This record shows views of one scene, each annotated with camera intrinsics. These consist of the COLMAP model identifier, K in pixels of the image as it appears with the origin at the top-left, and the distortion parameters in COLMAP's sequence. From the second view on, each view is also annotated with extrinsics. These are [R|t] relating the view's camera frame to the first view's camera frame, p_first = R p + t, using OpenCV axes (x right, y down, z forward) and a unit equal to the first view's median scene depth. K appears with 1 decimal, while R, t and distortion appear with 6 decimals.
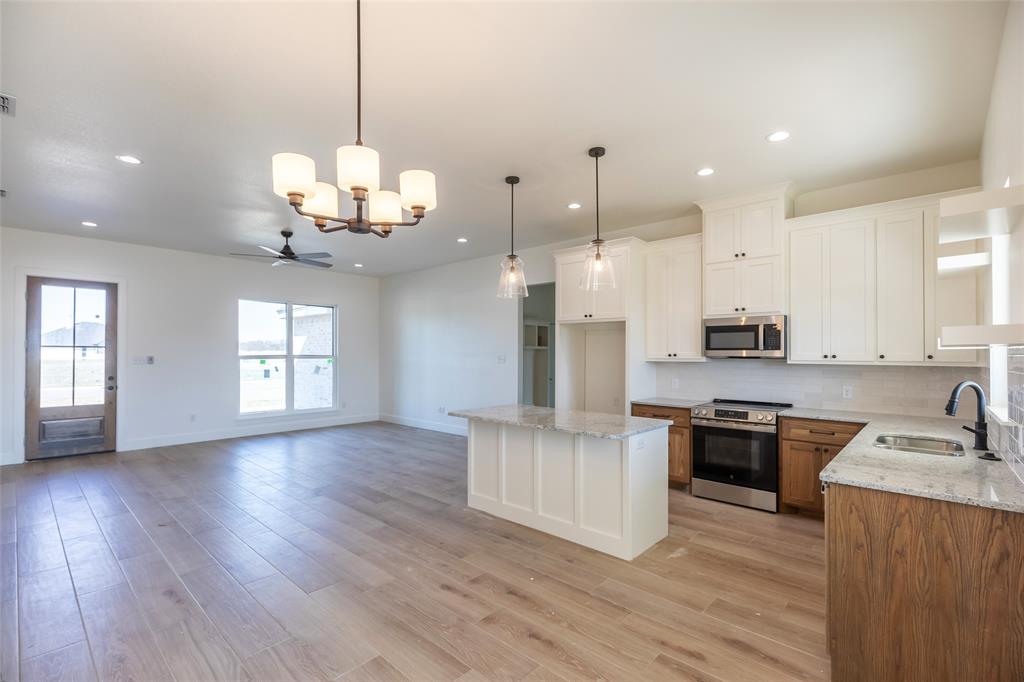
lens RADIAL K [[466.0, 0, 507.9], [0, 466.0, 348.0], [0, 0, 1]] dist [0.017088, -0.002164]
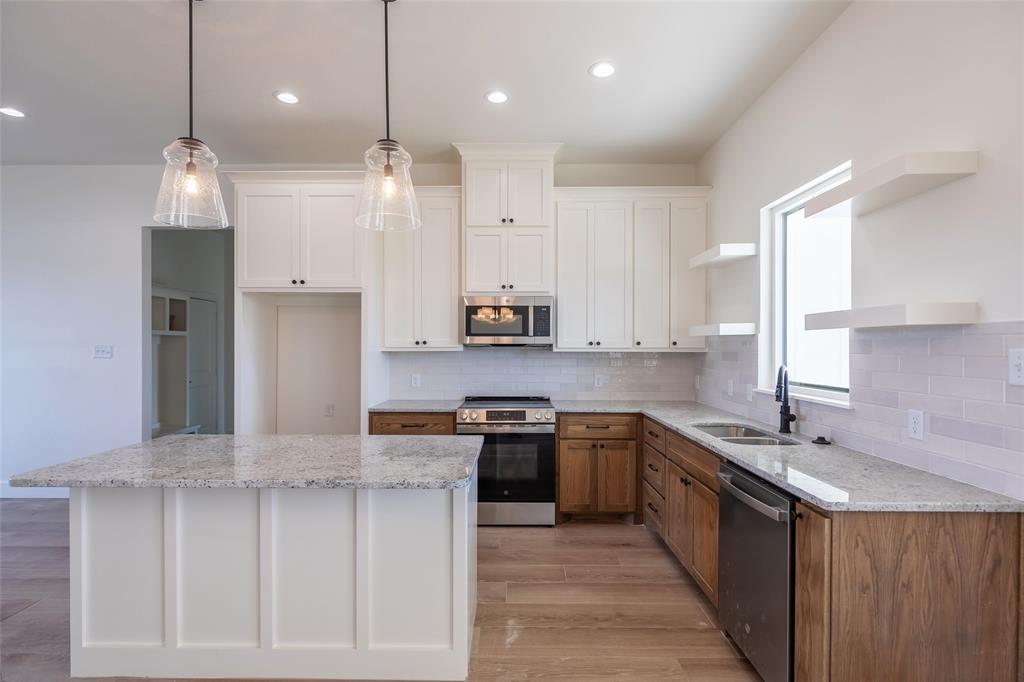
lens RADIAL K [[498.2, 0, 511.2], [0, 498.2, 347.9], [0, 0, 1]] dist [-0.001790, 0.000403]
pose [[0.738347, -0.005501, 0.674399, -0.100216], [-0.006678, 0.999858, 0.015466, 0.012629], [-0.674388, -0.015923, 0.738205, 0.386671]]
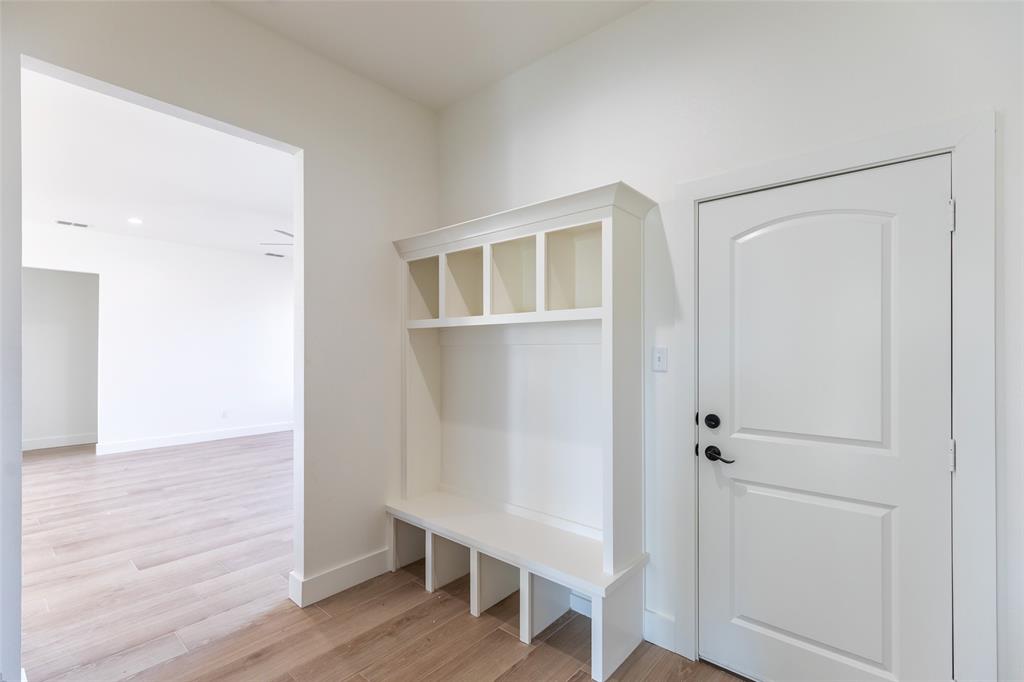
lens RADIAL K [[466.0, 0, 509.6], [0, 466.0, 346.7], [0, 0, 1]] dist [0.017088, -0.002164]
pose [[0.017287, -0.008088, -0.999818, 0.652849], [0.010186, 0.999917, -0.007912, 0.033138], [0.999799, -0.010047, 0.017368, 1.969846]]
